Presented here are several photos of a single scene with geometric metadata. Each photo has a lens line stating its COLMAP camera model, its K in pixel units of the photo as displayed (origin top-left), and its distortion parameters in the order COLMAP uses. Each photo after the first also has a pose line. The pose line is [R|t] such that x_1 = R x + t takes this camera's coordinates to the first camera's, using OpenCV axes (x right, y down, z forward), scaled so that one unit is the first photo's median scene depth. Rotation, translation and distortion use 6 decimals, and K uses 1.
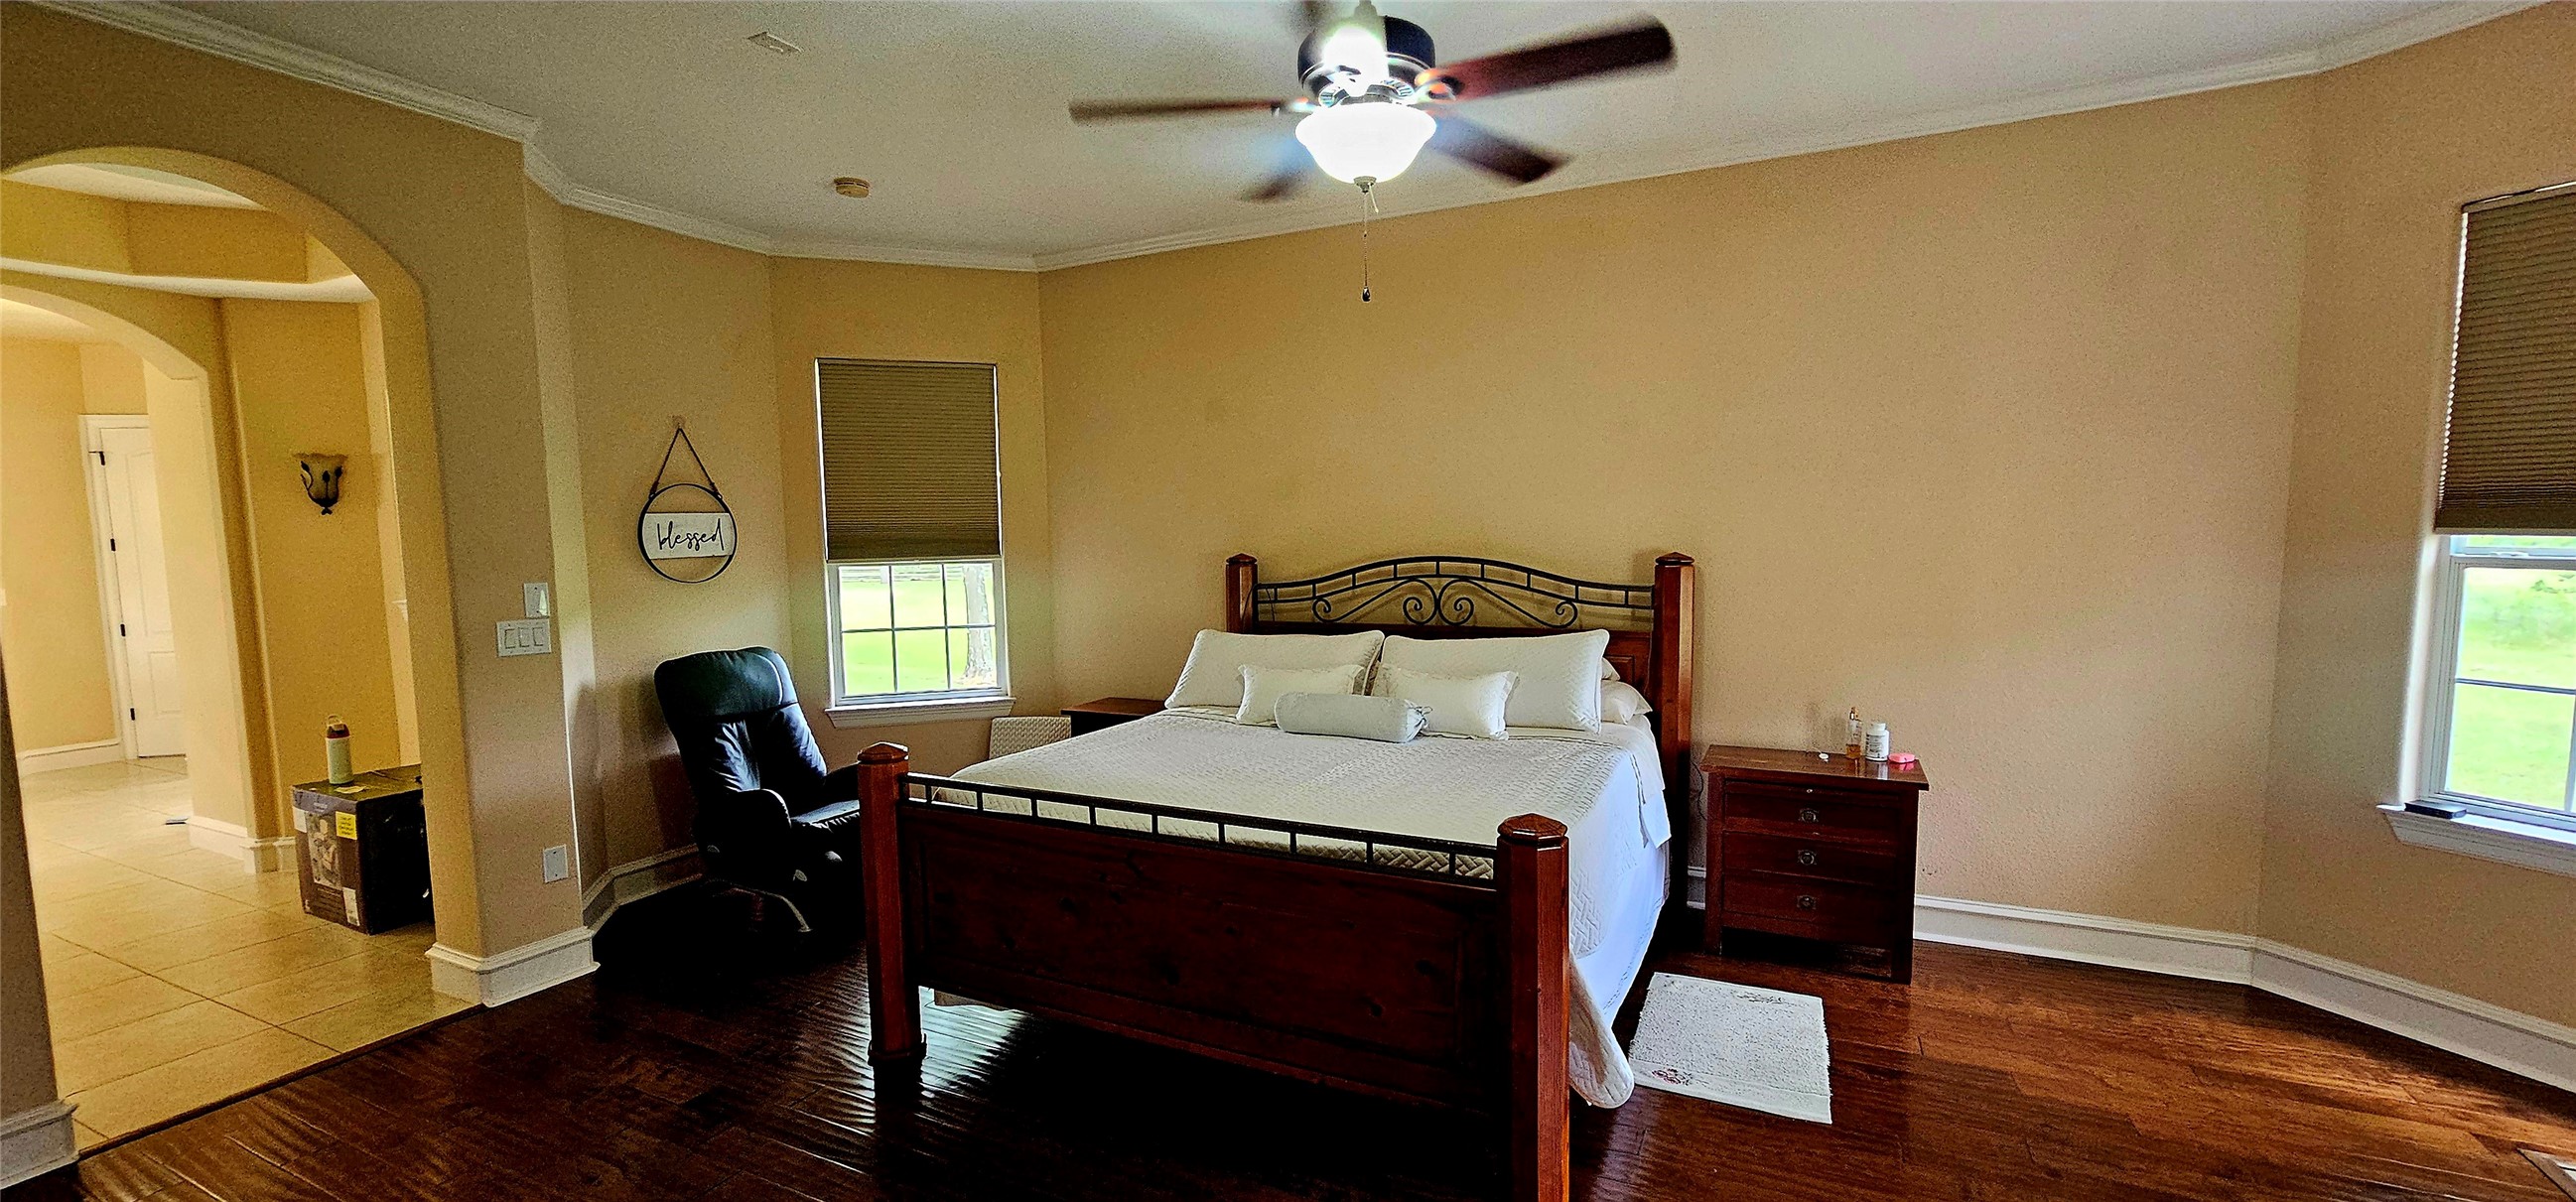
lens RADIAL K [[1042.9, 0, 1296.0], [0, 1042.9, 624.0], [0, 0, 1]] dist [0.000233, -0.001371]
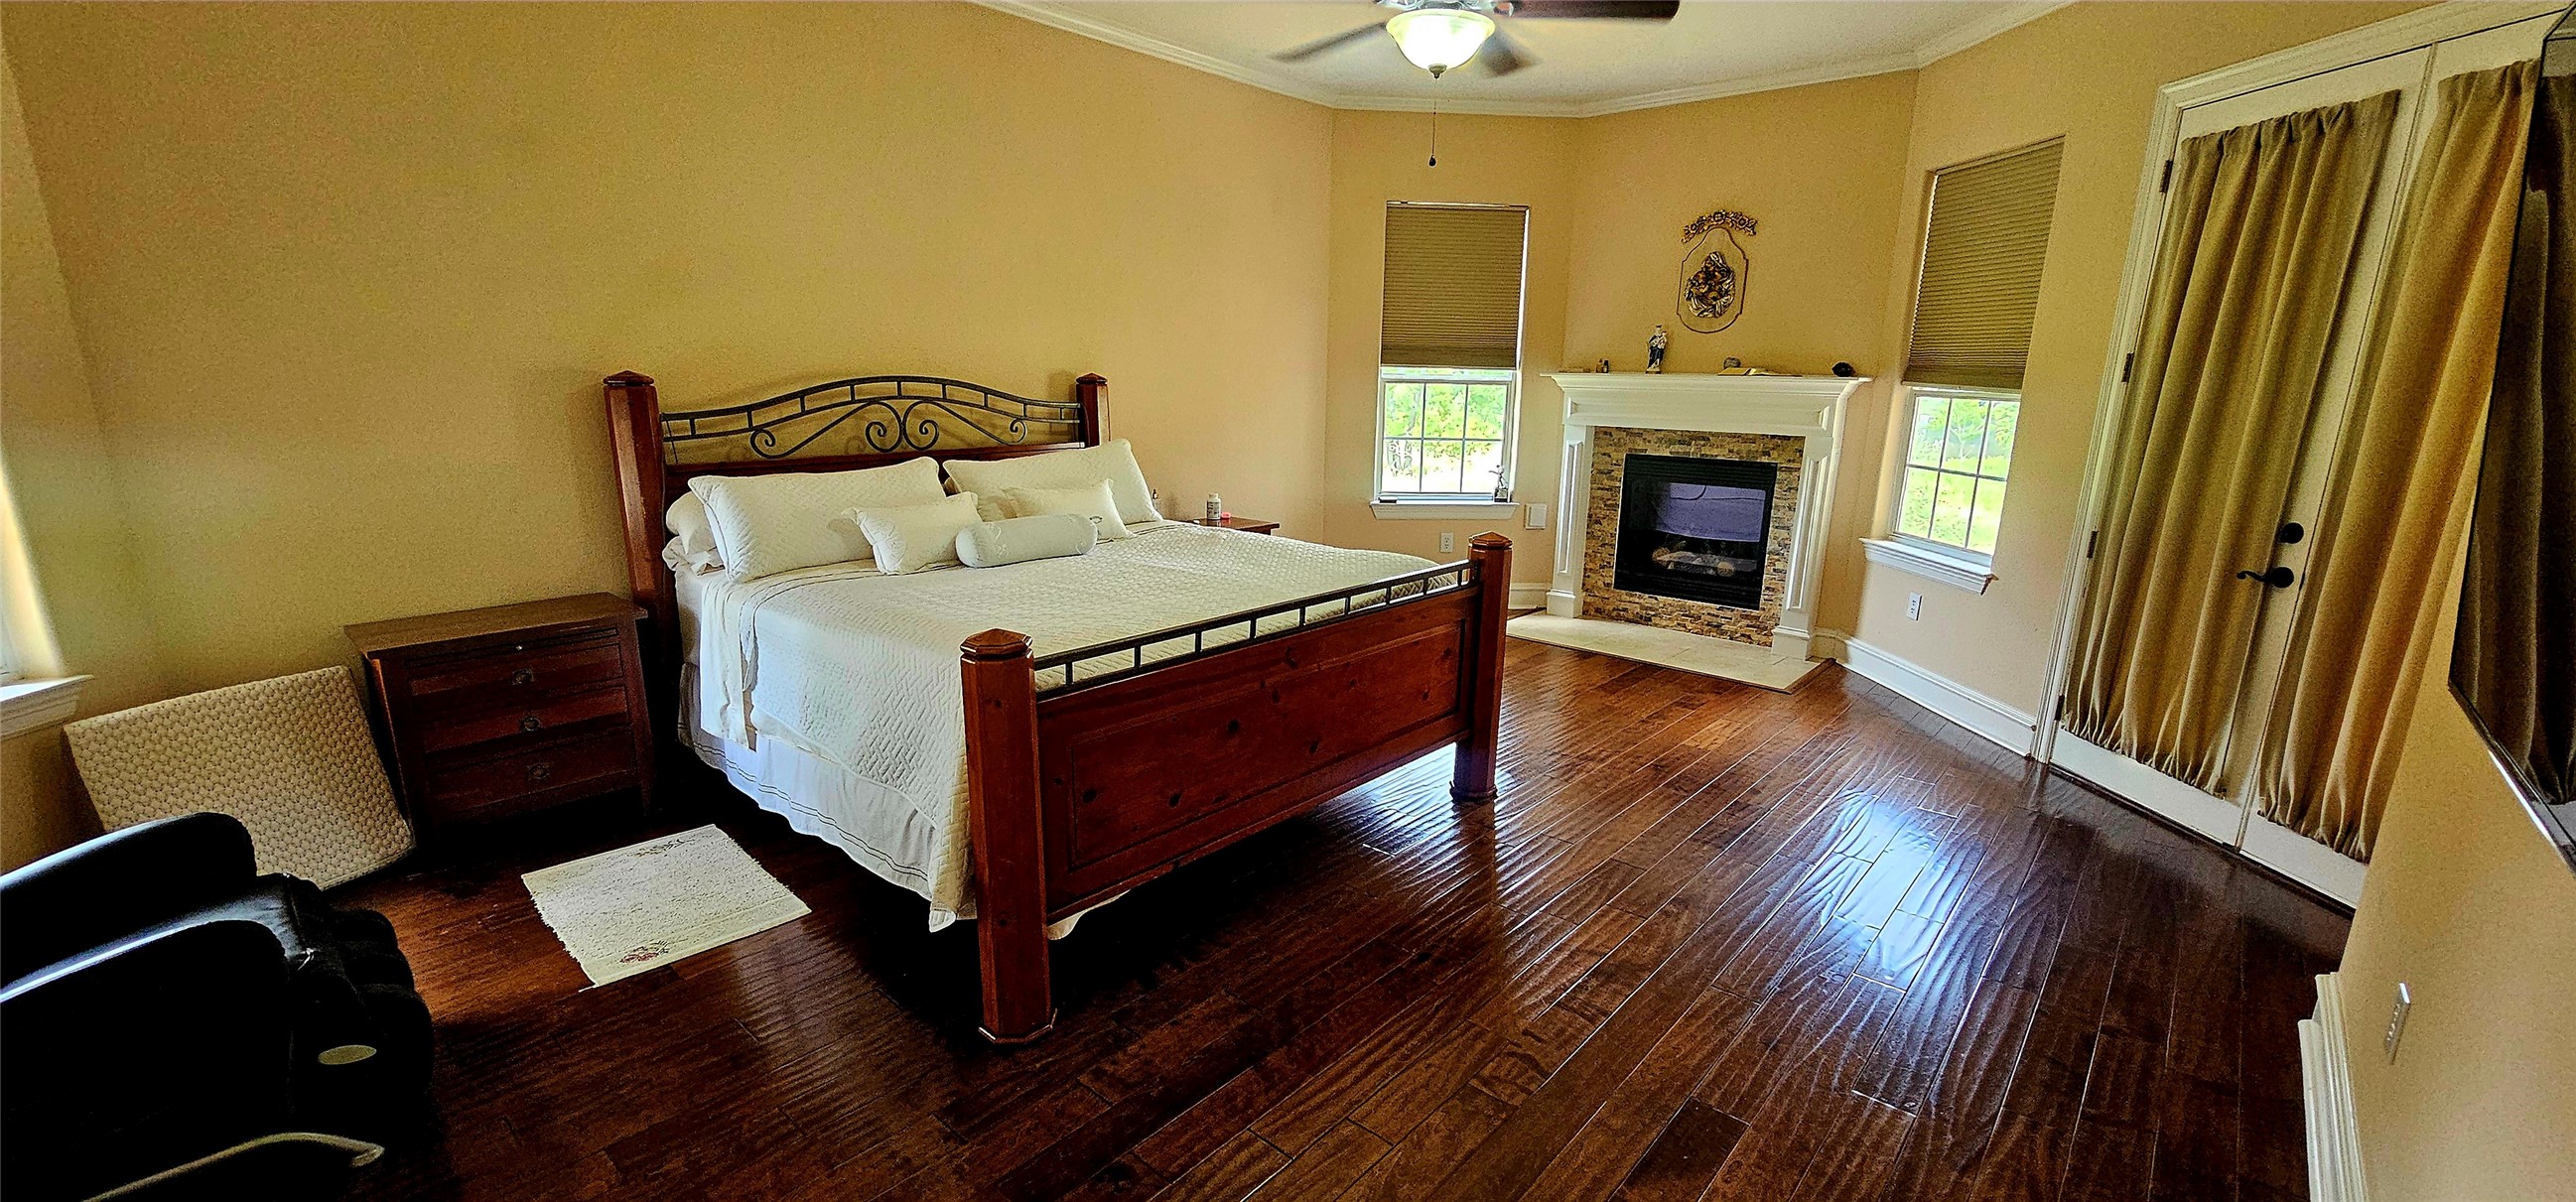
lens RADIAL K [[1042.9, 0, 1284.5], [0, 1042.9, 615.3], [0, 0, 1]] dist [0.000233, -0.001371]
pose [[0.275892, -0.208125, 0.938386, -0.709955], [0.065088, 0.978081, 0.197792, -0.018736], [-0.958982, 0.006509, 0.283392, 0.424832]]
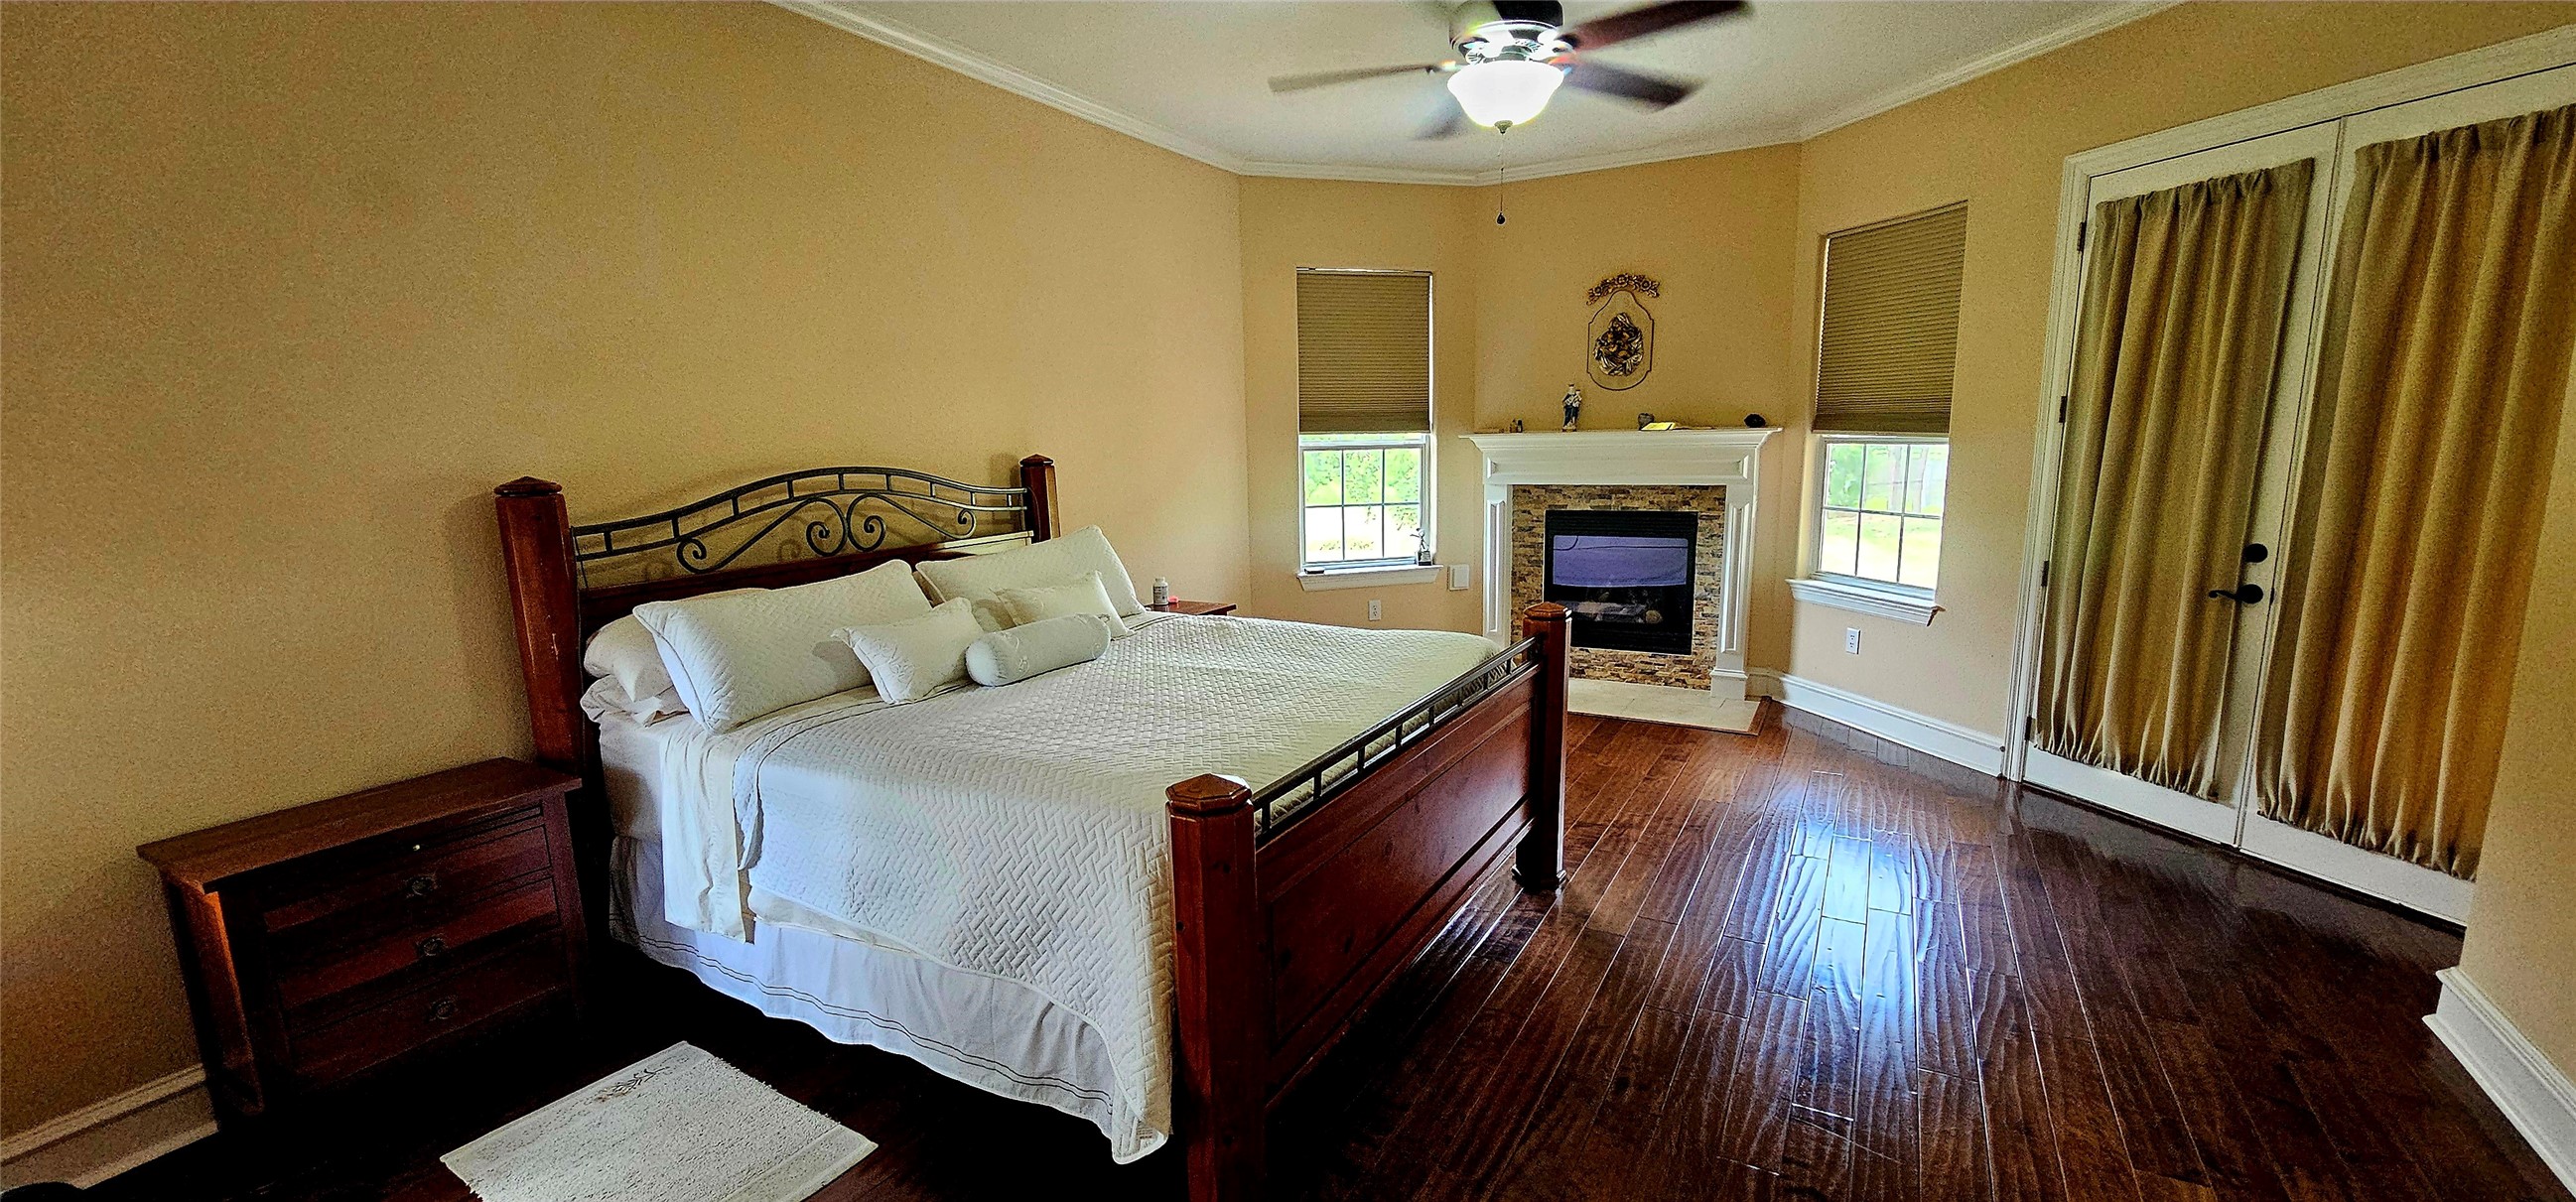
lens RADIAL K [[1042.9, 0, 1281.0], [0, 1042.9, 614.1], [0, 0, 1]] dist [0.000233, -0.001371]
pose [[0.074683, -0.161495, 0.984044, -0.666332], [0.108759, 0.982232, 0.152943, -0.041908], [-0.991259, 0.095602, 0.090920, 0.626233]]
